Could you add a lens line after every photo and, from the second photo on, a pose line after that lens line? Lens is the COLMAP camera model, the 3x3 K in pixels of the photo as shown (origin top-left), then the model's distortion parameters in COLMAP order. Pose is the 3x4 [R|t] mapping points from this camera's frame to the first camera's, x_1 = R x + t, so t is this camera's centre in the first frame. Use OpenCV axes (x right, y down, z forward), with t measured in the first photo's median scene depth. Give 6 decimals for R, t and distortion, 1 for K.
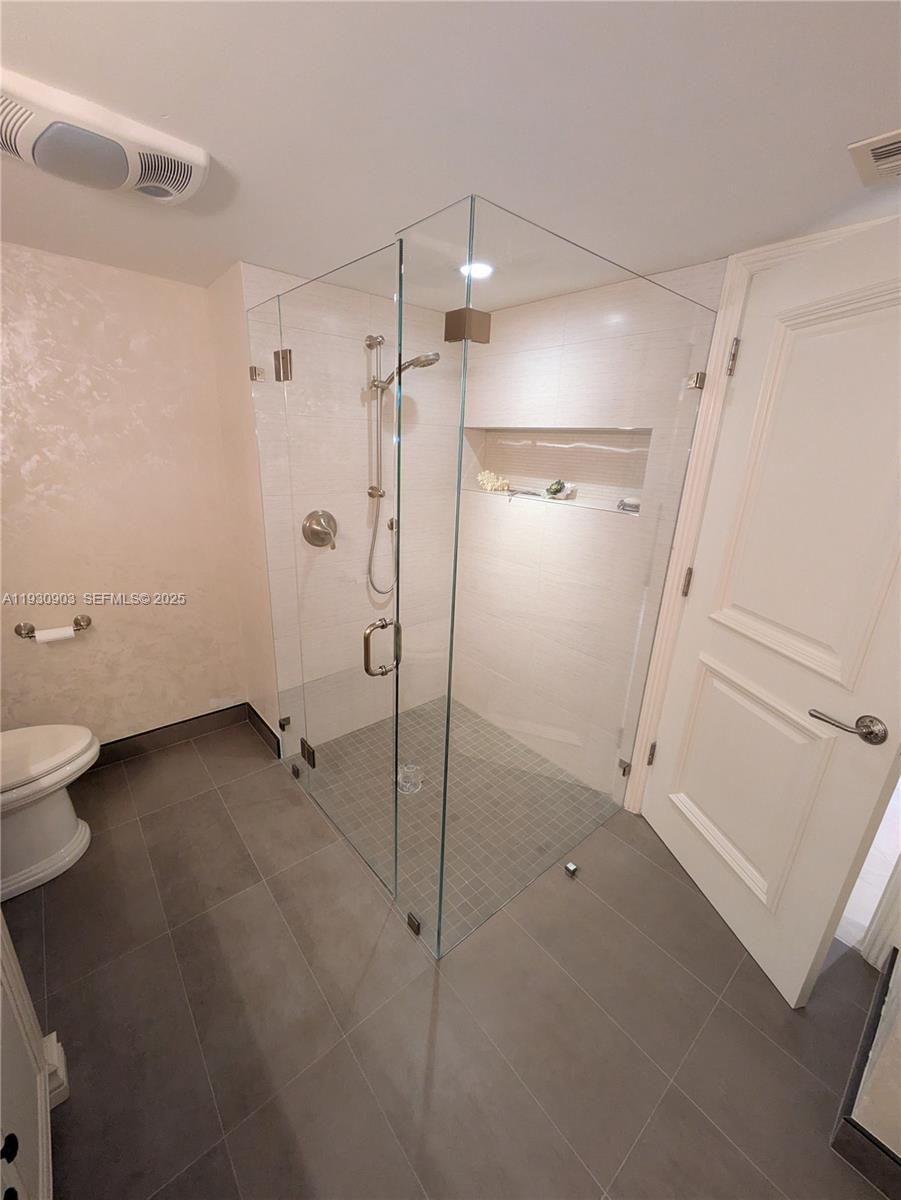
lens RADIAL K [[471.7, 0, 447.1], [0, 471.7, 596.9], [0, 0, 1]] dist [-0.002243, 0.001018]
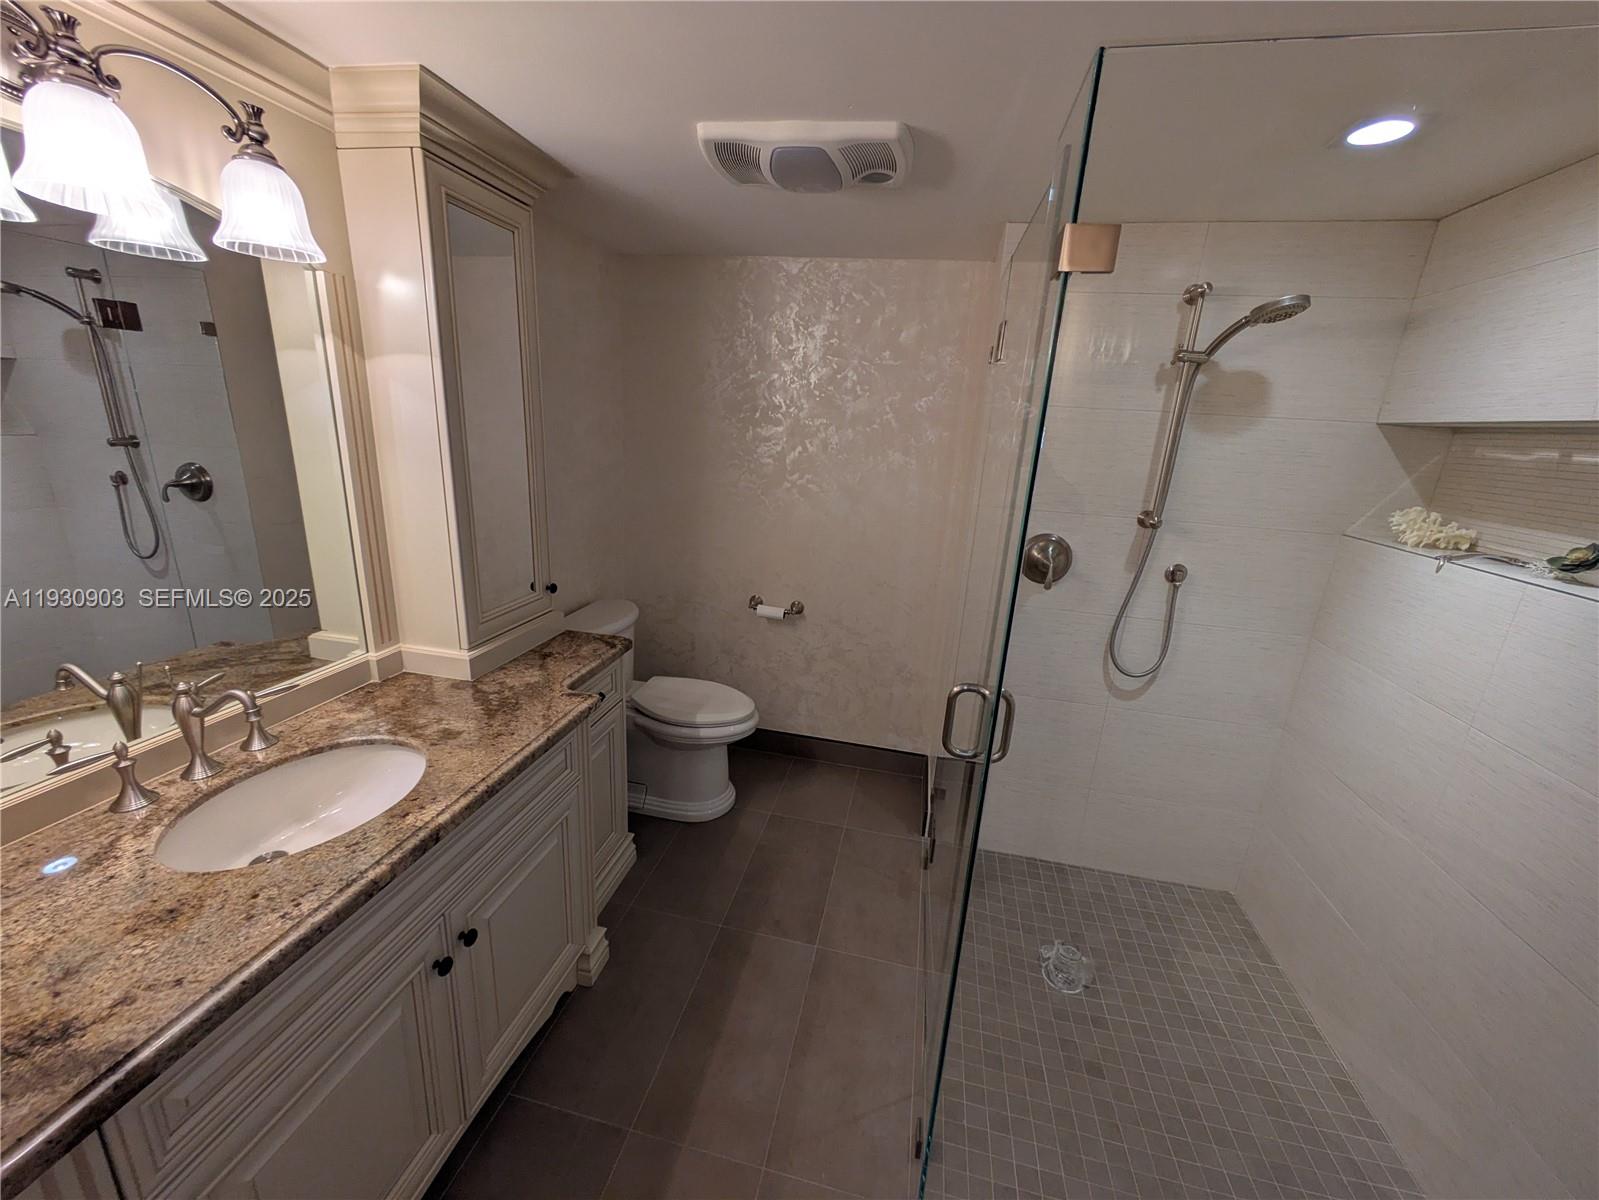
lens RADIAL K [[629.5, 0, 798.3], [0, 629.5, 599.2], [0, 0, 1]] dist [-0.000203, 0.001153]
pose [[0.618372, 0.210843, -0.757074, 0.253043], [-0.276668, 0.960074, 0.041398, -0.021613], [0.735575, 0.183859, 0.652016, 0.111588]]
